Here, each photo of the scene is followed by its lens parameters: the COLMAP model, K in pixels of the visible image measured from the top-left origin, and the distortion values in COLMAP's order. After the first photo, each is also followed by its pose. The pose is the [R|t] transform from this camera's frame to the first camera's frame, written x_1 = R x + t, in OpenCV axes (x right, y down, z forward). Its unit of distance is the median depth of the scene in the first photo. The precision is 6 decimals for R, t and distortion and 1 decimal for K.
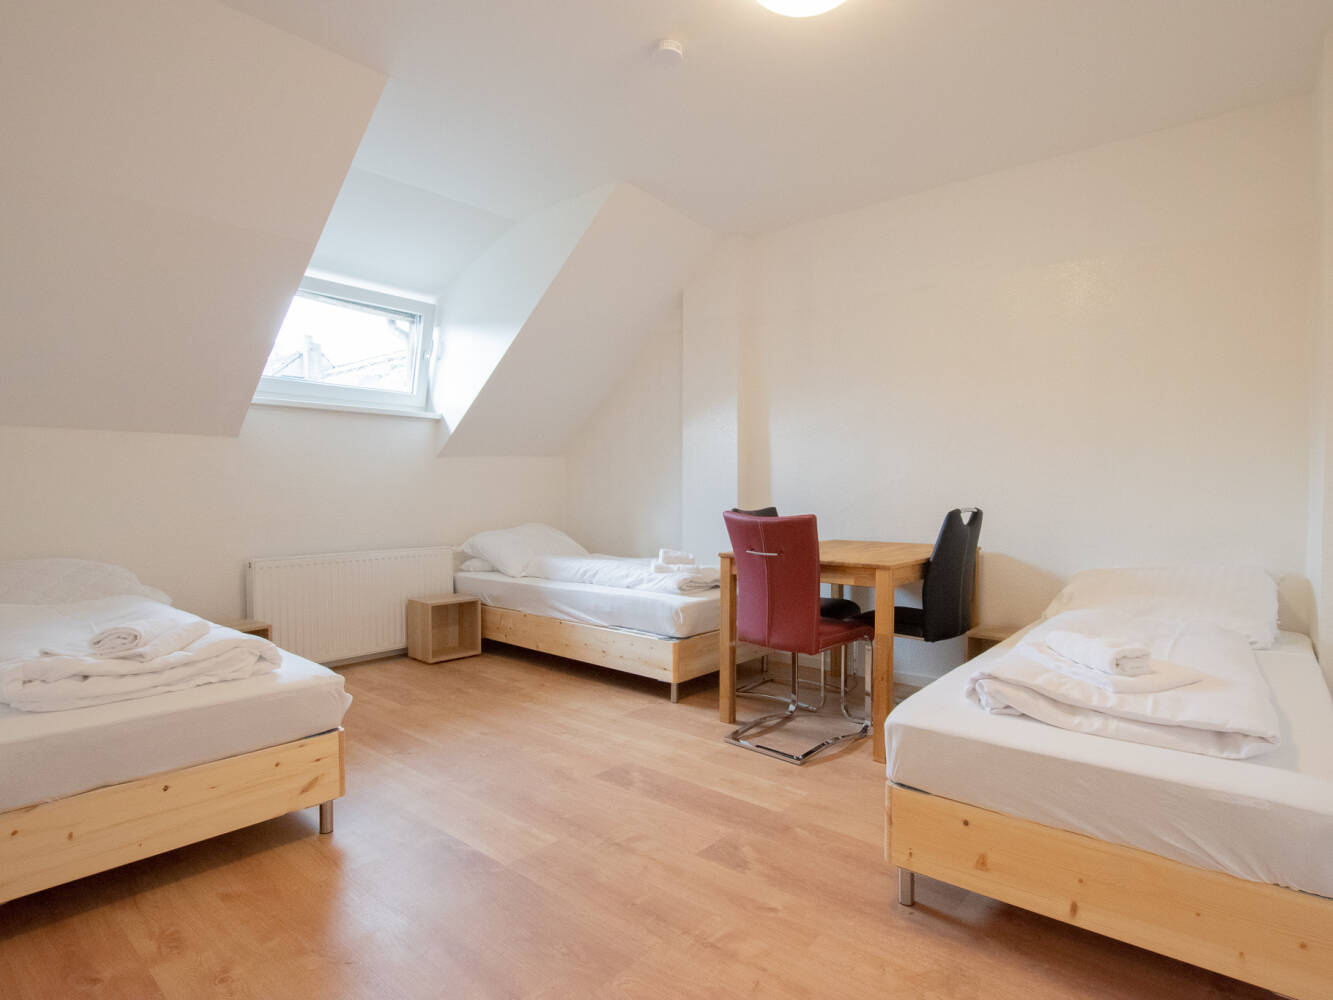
lens RADIAL K [[726.0, 0, 666.5], [0, 726.0, 500.0], [0, 0, 1]] dist [-0.033934, -0.000315]
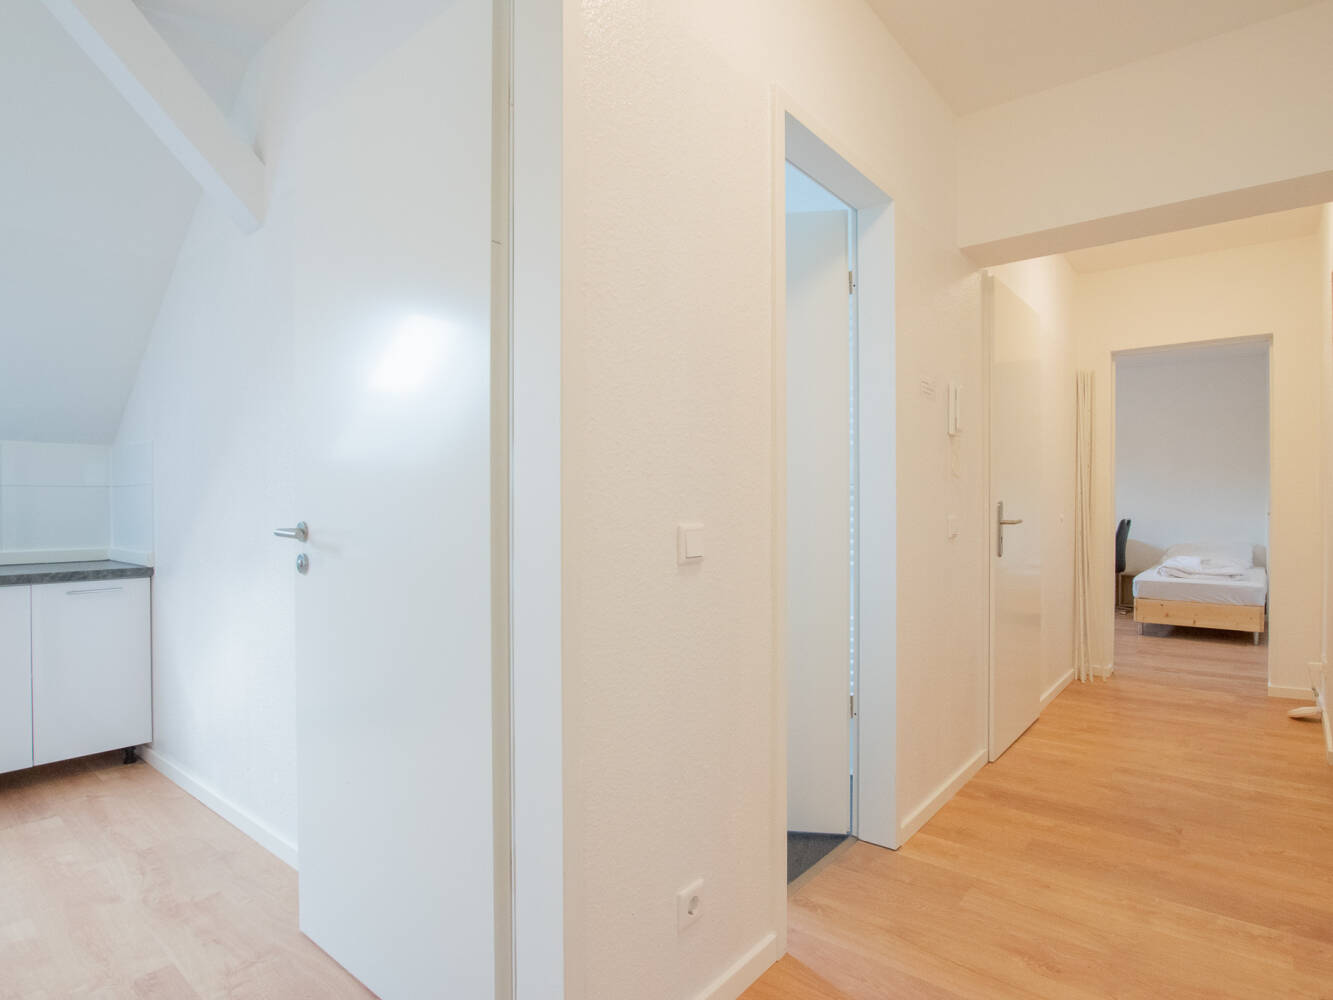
lens RADIAL K [[726.0, 0, 666.5], [0, 726.0, 500.0], [0, 0, 1]] dist [-0.033934, -0.000315]
pose [[0.999949, -0.002369, -0.009838, -2.000752], [0.002224, 0.999889, -0.014726, -0.035993], [0.009872, 0.014703, 0.999843, -2.578424]]
